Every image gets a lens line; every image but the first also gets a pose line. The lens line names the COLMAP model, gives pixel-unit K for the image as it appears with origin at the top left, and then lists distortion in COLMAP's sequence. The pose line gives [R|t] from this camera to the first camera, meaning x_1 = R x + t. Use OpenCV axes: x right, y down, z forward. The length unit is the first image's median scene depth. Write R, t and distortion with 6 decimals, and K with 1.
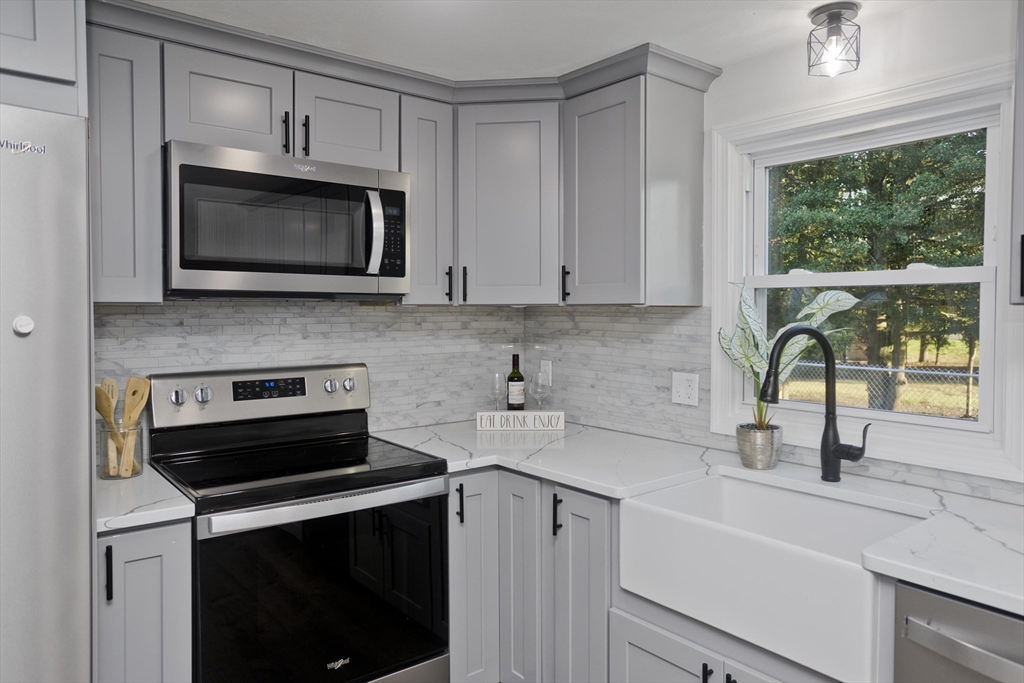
lens RADIAL K [[714.3, 0, 512.0], [0, 714.3, 341.5], [0, 0, 1]] dist [-0.029892, 0.066307]
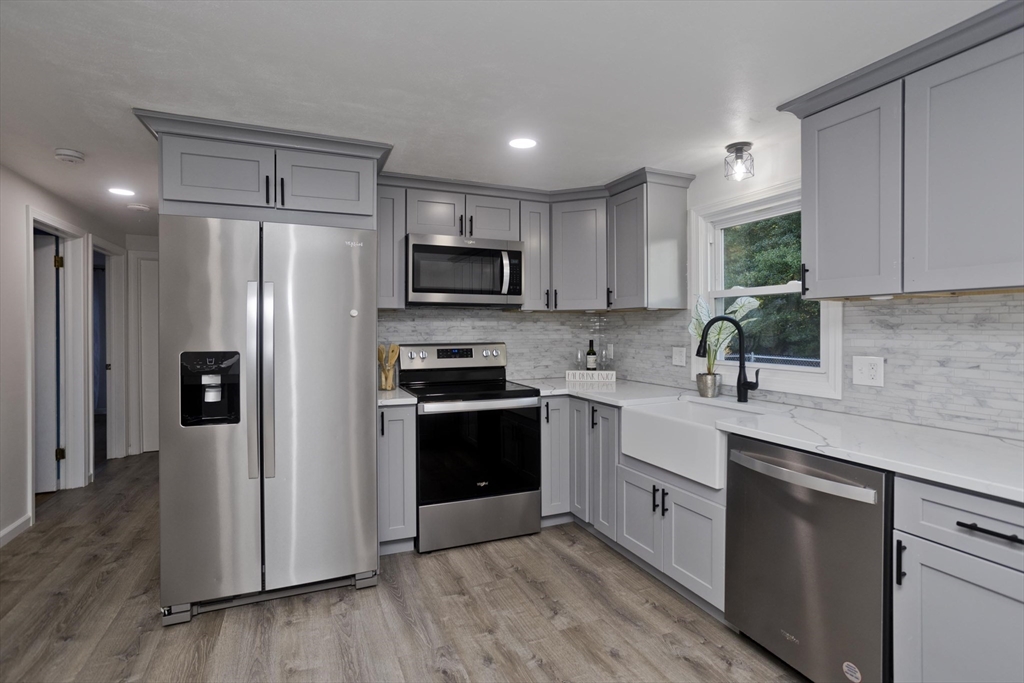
lens RADIAL K [[489.9, 0, 512.0], [0, 489.9, 341.5], [0, 0, 1]] dist [-0.045360, 0.025011]
pose [[0.969156, 0.002834, -0.246431, 0.159082], [-0.005559, 0.999931, -0.010366, 0.050278], [0.246385, 0.011416, 0.969105, -0.297791]]
